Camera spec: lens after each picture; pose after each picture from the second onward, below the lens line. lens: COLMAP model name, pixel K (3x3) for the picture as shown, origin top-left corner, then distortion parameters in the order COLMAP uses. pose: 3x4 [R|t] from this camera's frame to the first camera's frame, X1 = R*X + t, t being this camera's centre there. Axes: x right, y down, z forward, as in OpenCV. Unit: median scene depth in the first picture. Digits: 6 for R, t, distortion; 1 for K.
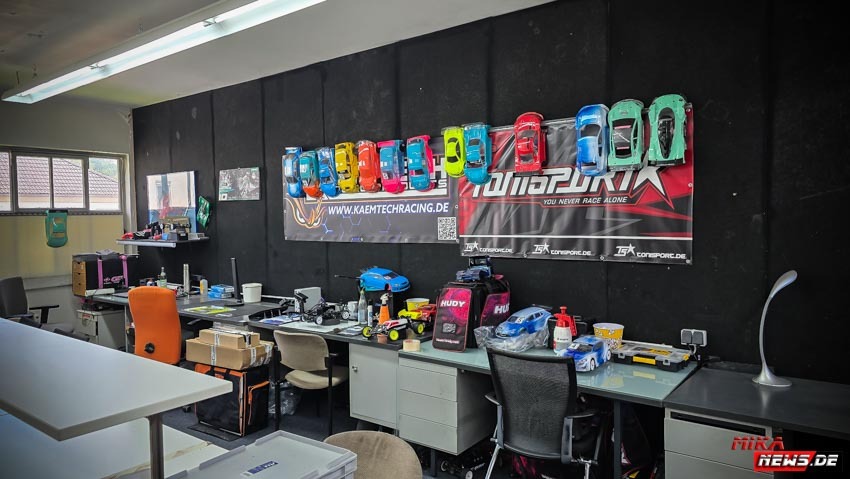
lens RADIAL K [[571.5, 0, 425.0], [0, 571.5, 239.5], [0, 0, 1]] dist [0.071238, -0.064941]
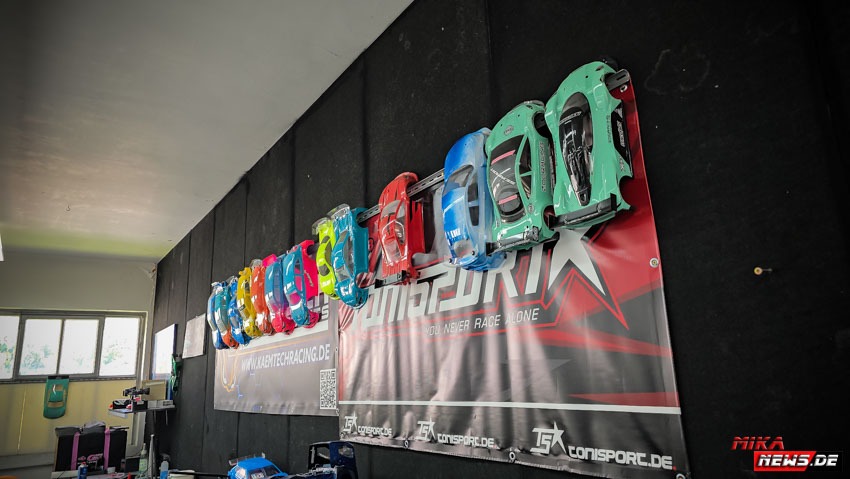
lens RADIAL K [[568.9, 0, 423.9], [0, 568.9, 233.4], [0, 0, 1]] dist [0.058411, -0.065703]
pose [[0.945028, -0.103138, -0.310299, 0.340975], [0.012525, 0.959675, -0.280833, -0.006573], [0.326750, 0.261509, 0.908211, 0.473066]]
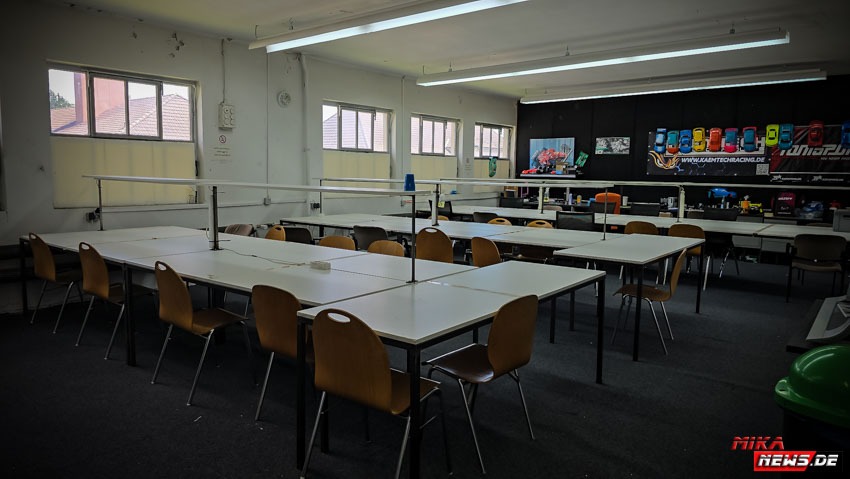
lens RADIAL K [[571.5, 0, 425.0], [0, 571.5, 239.5], [0, 0, 1]] dist [0.071238, -0.064941]
pose [[0.999507, 0.030135, -0.008800, -1.298726], [-0.029340, 0.996391, 0.079647, 0.116163], [0.011169, -0.079349, 0.996784, -1.353796]]
